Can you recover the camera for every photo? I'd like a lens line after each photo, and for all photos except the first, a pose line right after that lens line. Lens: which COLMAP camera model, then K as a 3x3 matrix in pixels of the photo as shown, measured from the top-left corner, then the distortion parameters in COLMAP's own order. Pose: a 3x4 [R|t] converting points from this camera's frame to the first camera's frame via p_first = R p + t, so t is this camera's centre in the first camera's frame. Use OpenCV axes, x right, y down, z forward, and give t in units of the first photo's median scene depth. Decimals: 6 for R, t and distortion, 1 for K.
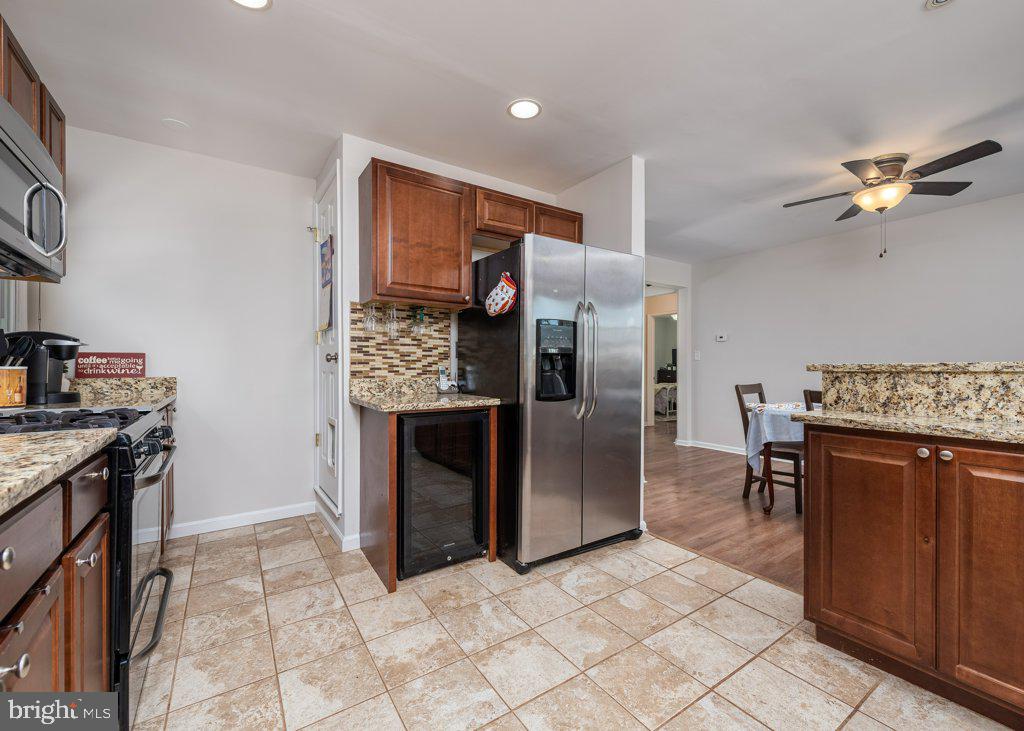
lens RADIAL K [[440.7, 0, 514.2], [0, 440.7, 367.2], [0, 0, 1]] dist [0.018382, -0.001018]
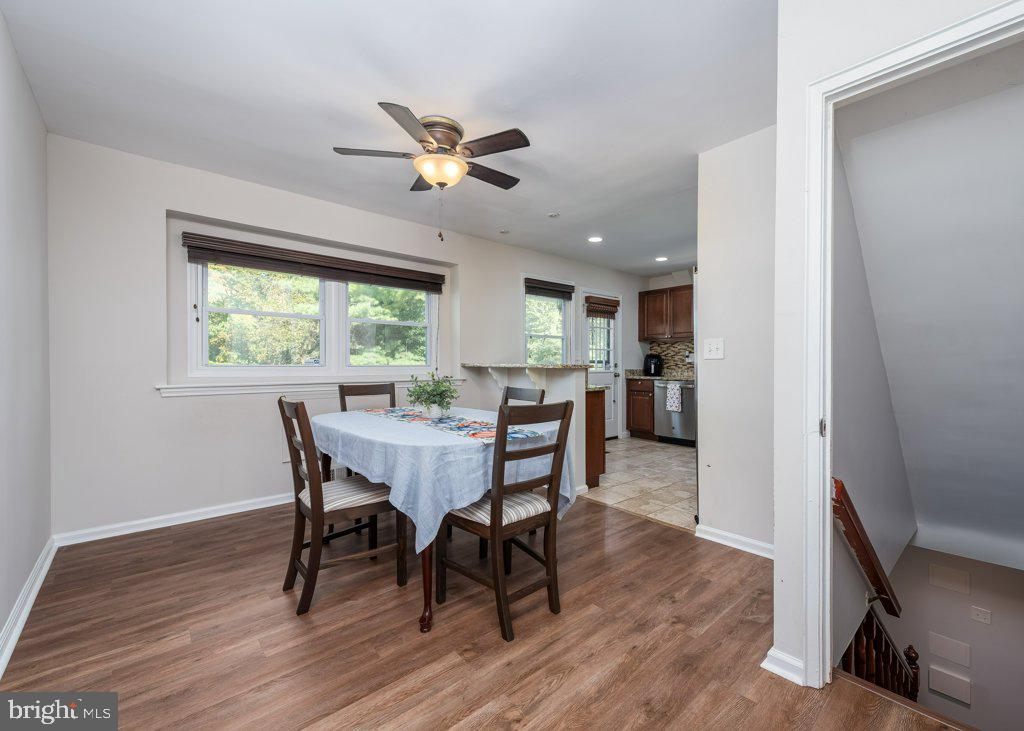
lens RADIAL K [[440.7, 0, 531.0], [0, 440.7, 367.5], [0, 0, 1]] dist [0.018382, -0.001018]
pose [[-0.993591, 0.004030, -0.112961, 1.112977], [0.002914, 0.999945, 0.010047, -0.015784], [0.112996, 0.009653, -0.993549, 2.789585]]
